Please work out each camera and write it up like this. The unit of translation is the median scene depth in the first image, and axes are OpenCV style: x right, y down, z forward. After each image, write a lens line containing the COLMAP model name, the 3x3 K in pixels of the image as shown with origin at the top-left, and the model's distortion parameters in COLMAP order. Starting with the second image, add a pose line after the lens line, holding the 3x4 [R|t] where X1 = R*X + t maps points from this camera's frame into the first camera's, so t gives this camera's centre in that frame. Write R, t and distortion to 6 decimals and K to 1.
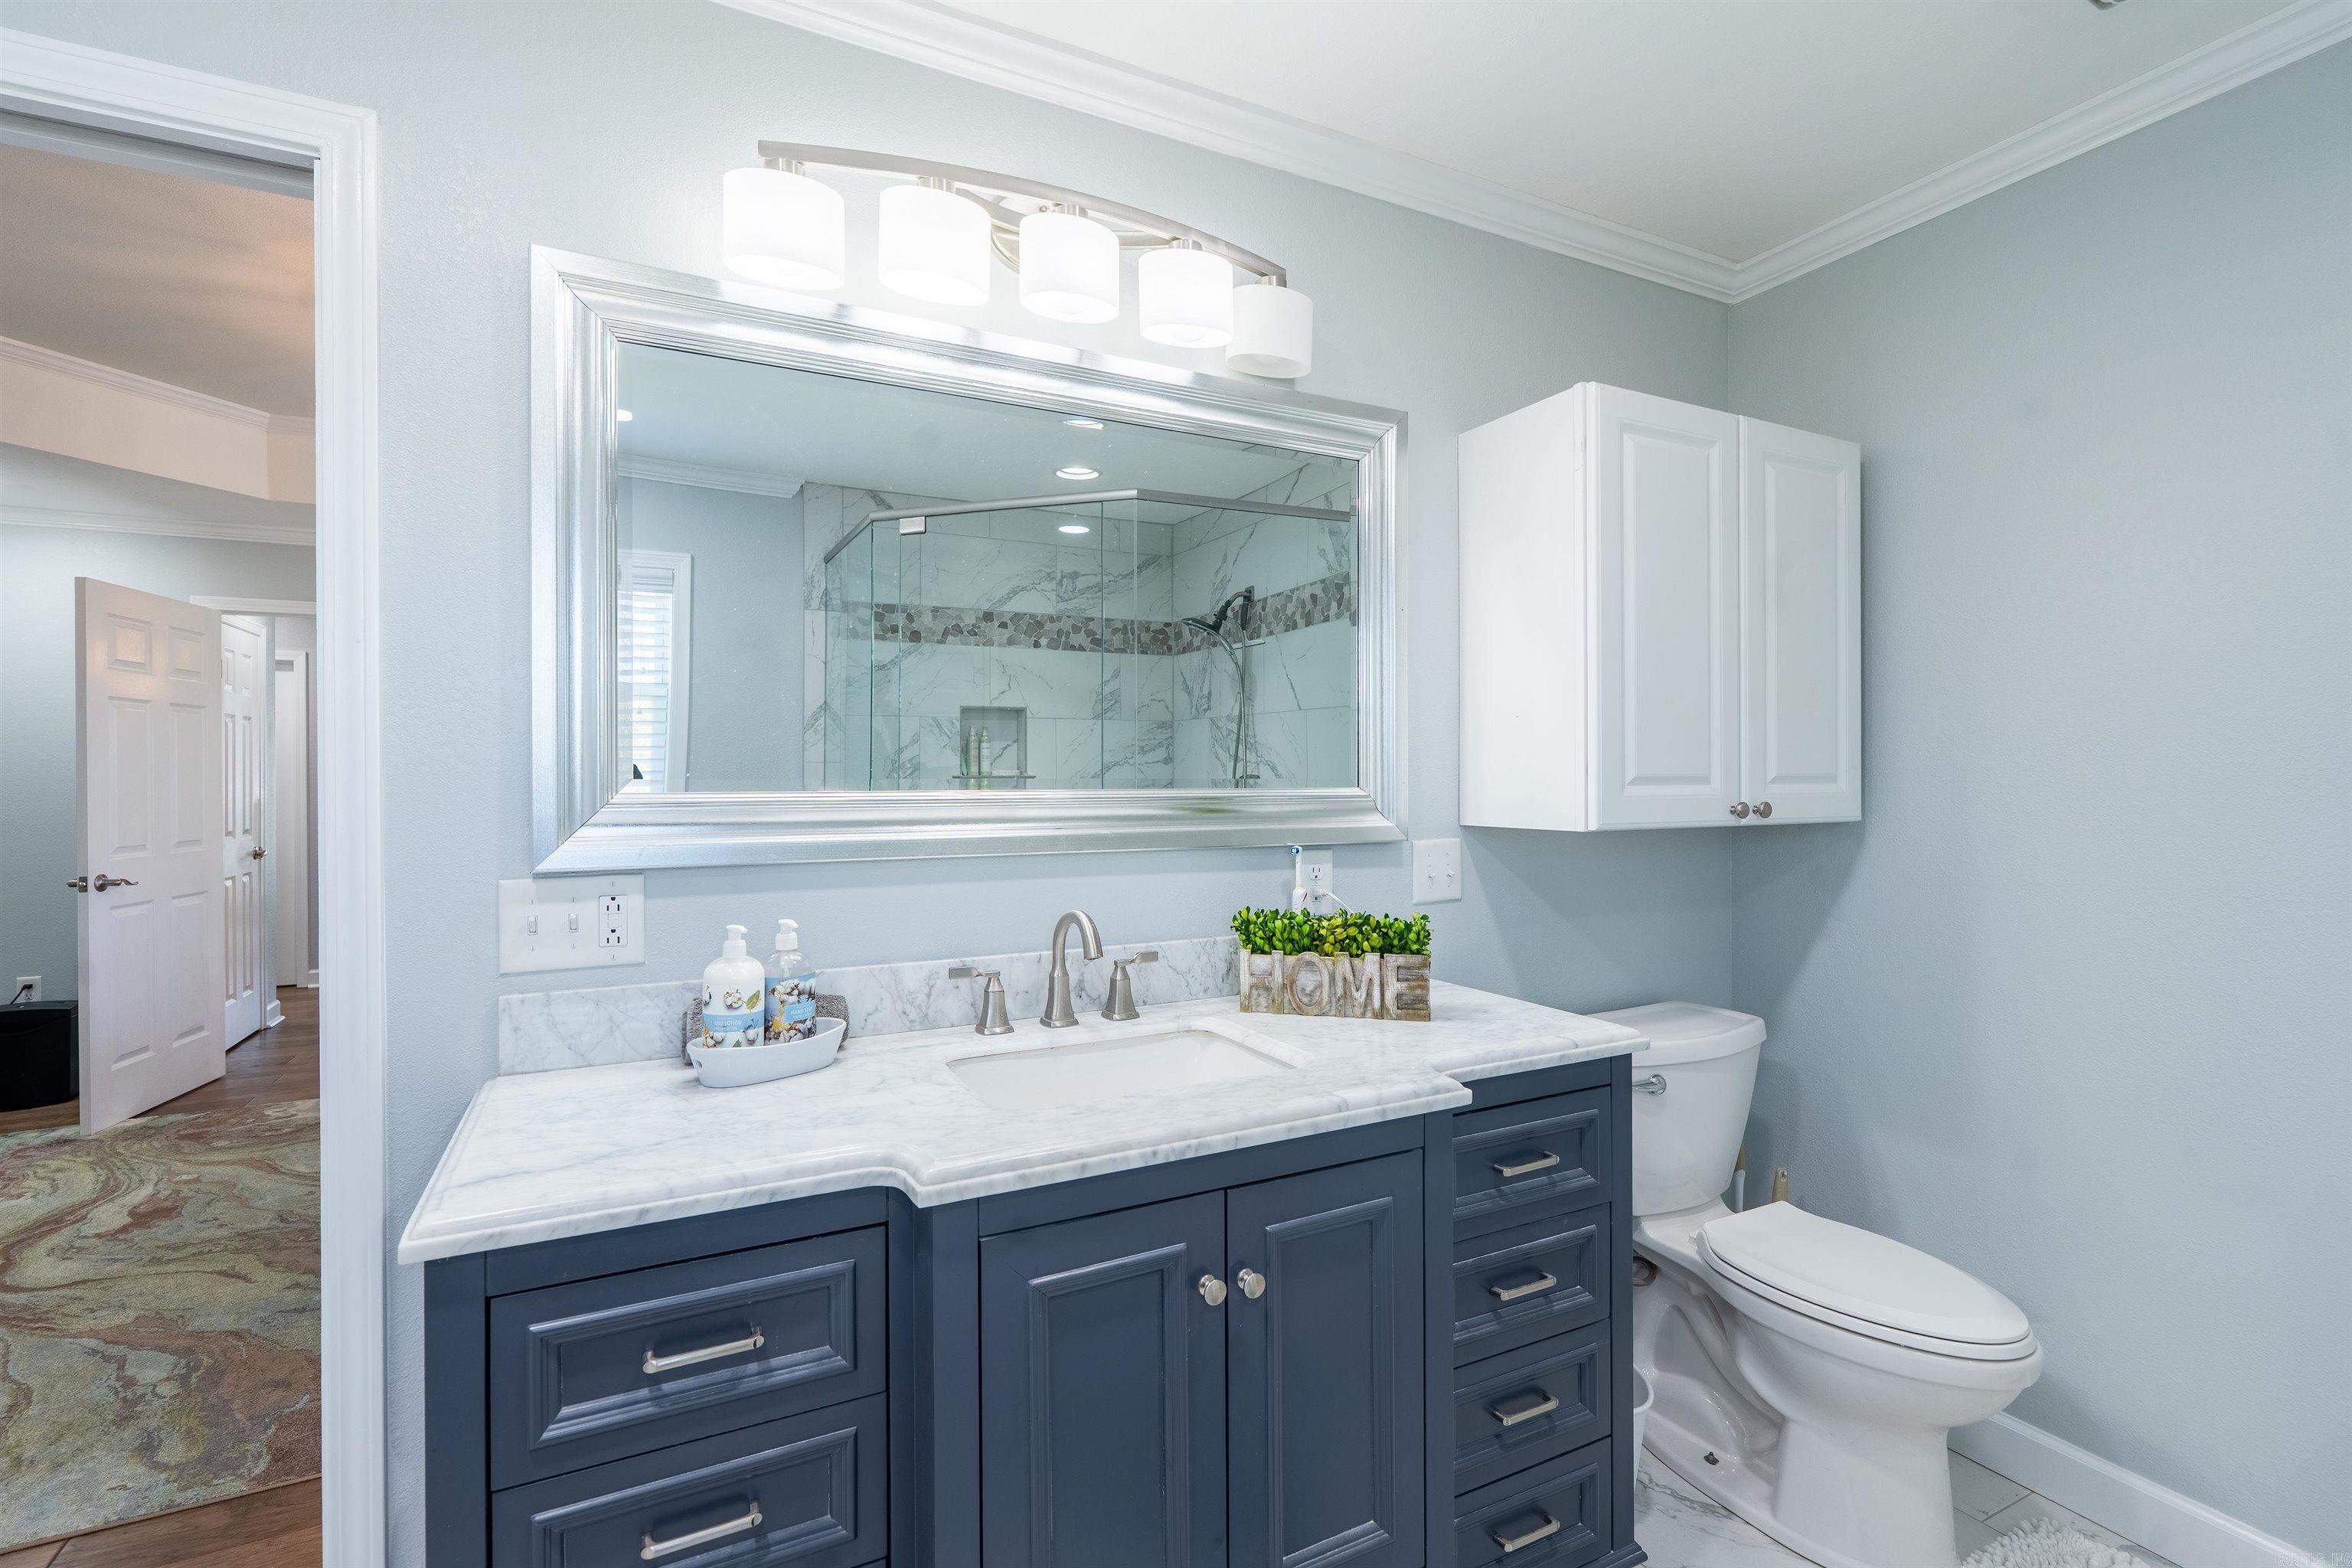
lens RADIAL K [[1060.1, 0, 1156.9], [0, 1060.1, 776.8], [0, 0, 1]] dist [-0.004812, 0.002843]
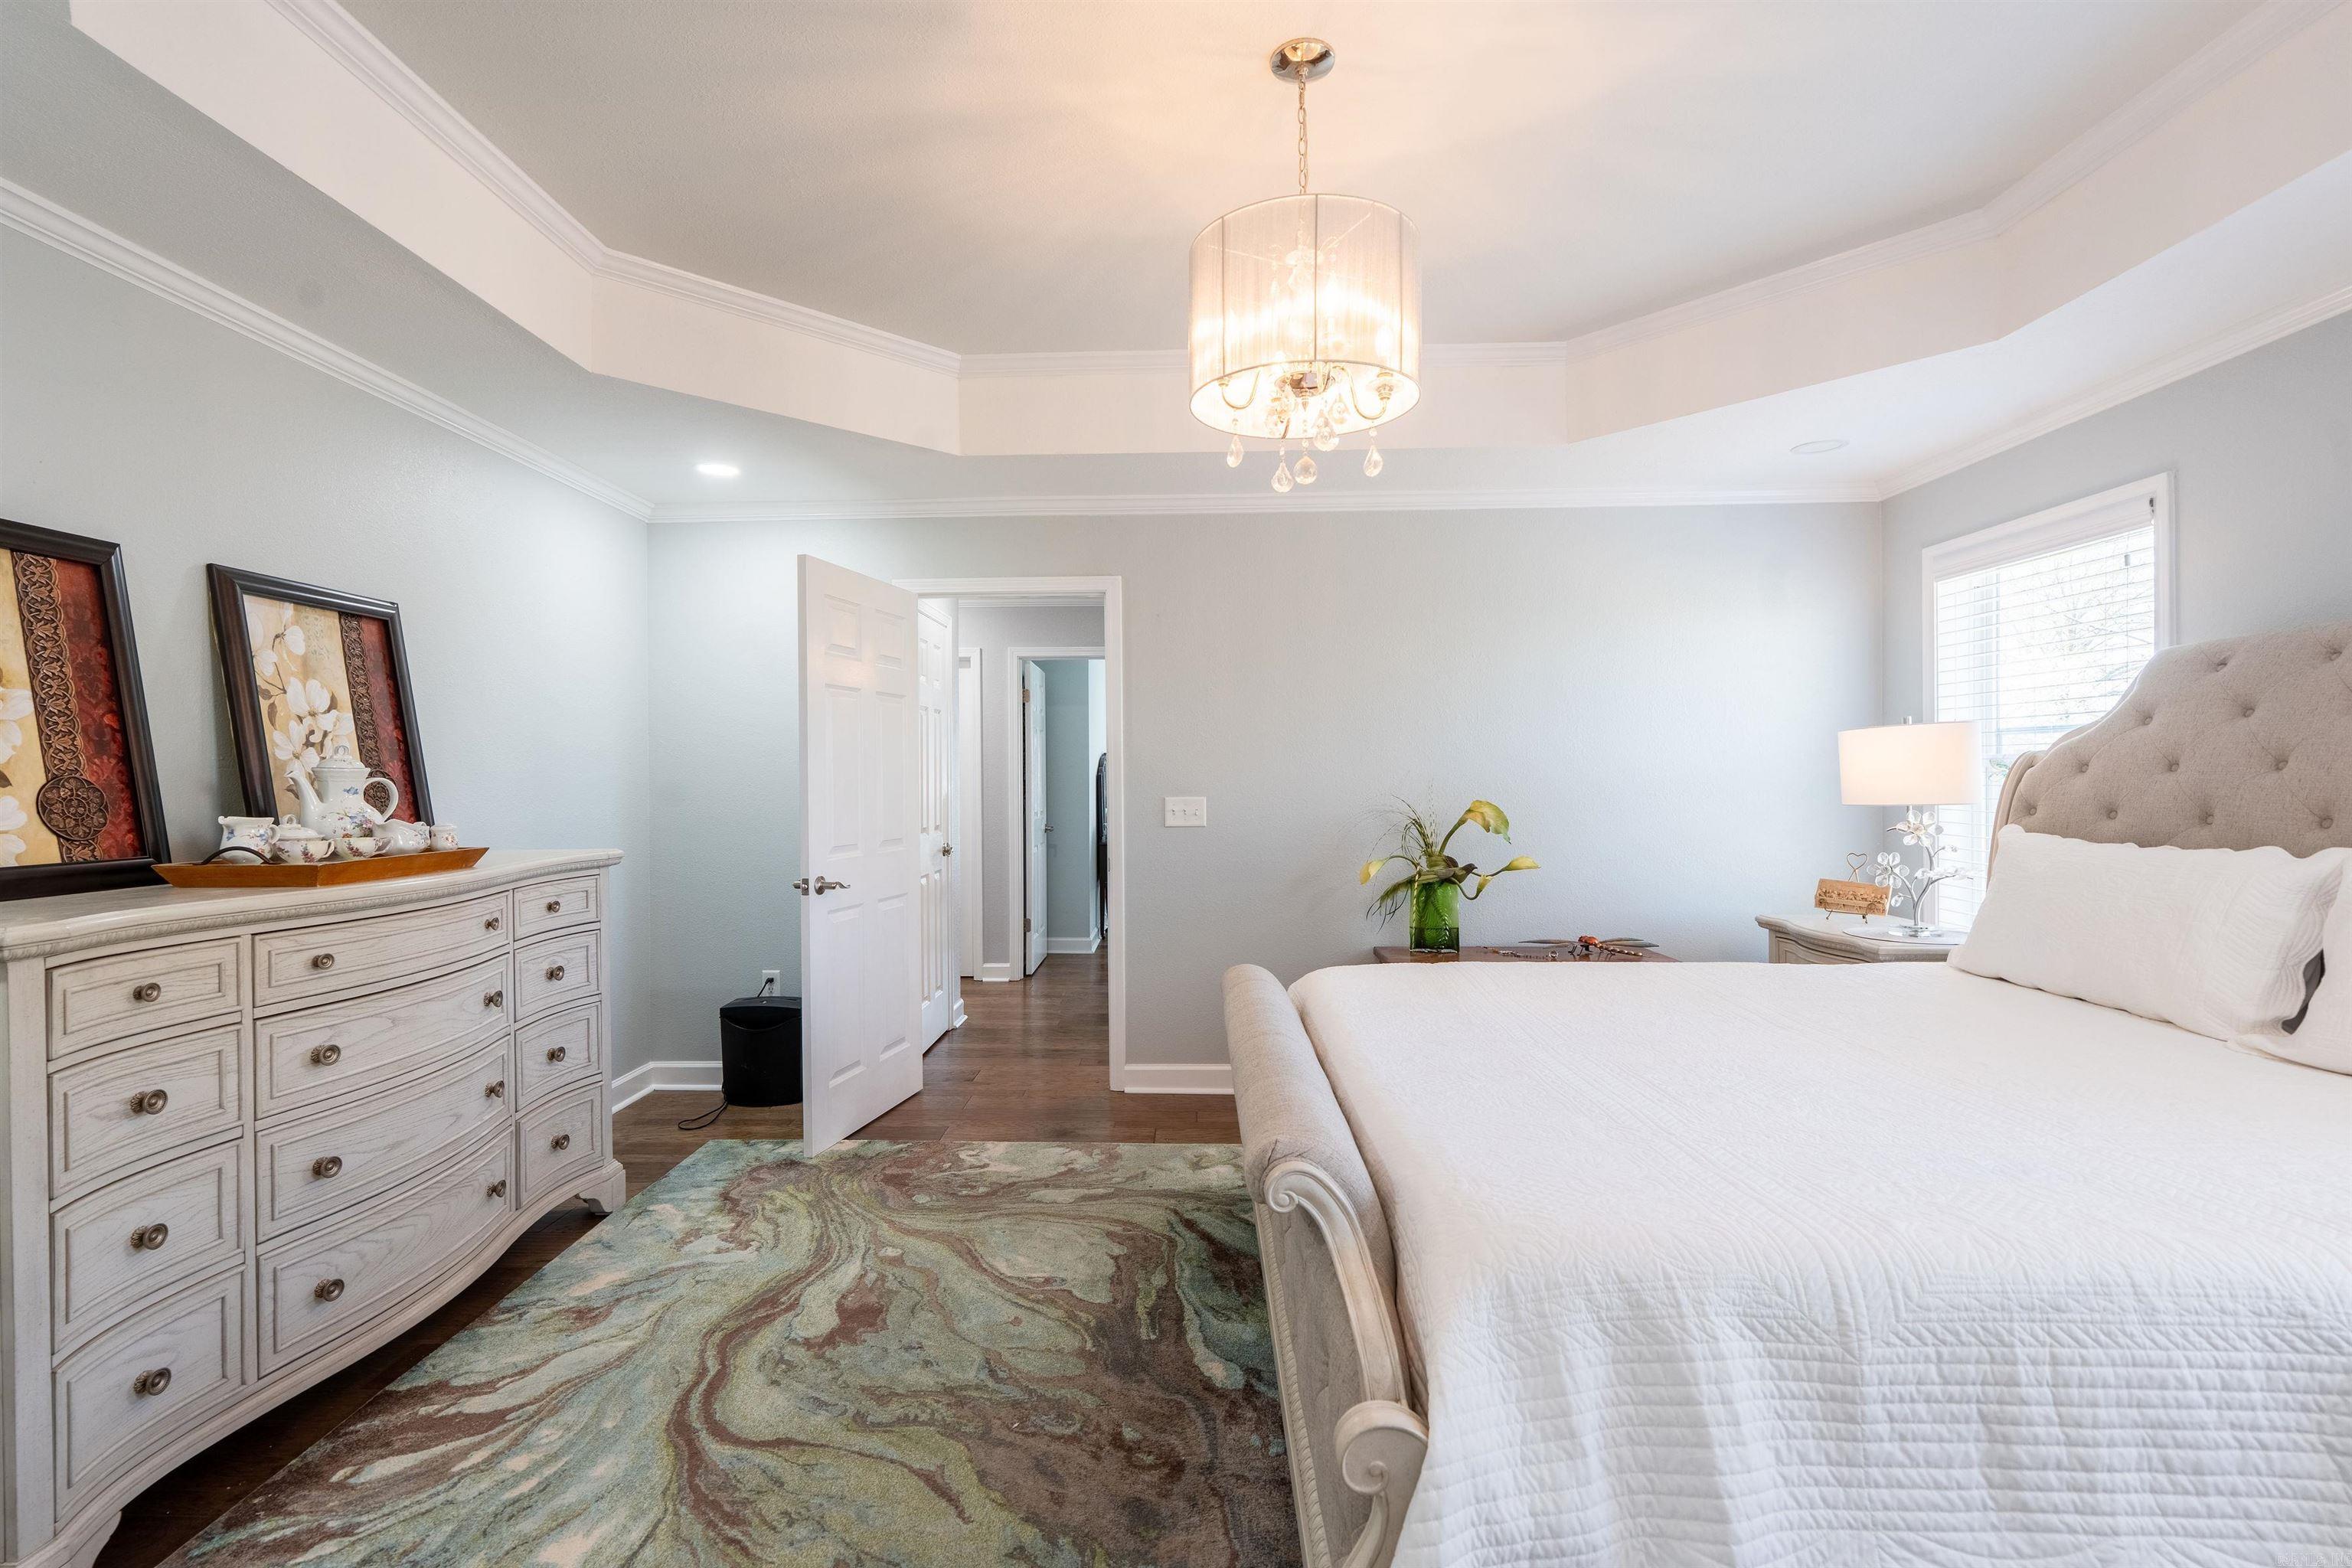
lens RADIAL K [[1060.1, 0, 1174.0], [0, 1060.1, 780.9], [0, 0, 1]] dist [-0.004812, 0.002843]
pose [[0.886428, 0.002426, -0.462860, -0.223595], [0.000094, 0.999985, 0.005421, 0.003397], [0.462867, -0.004849, 0.886415, 0.244254]]
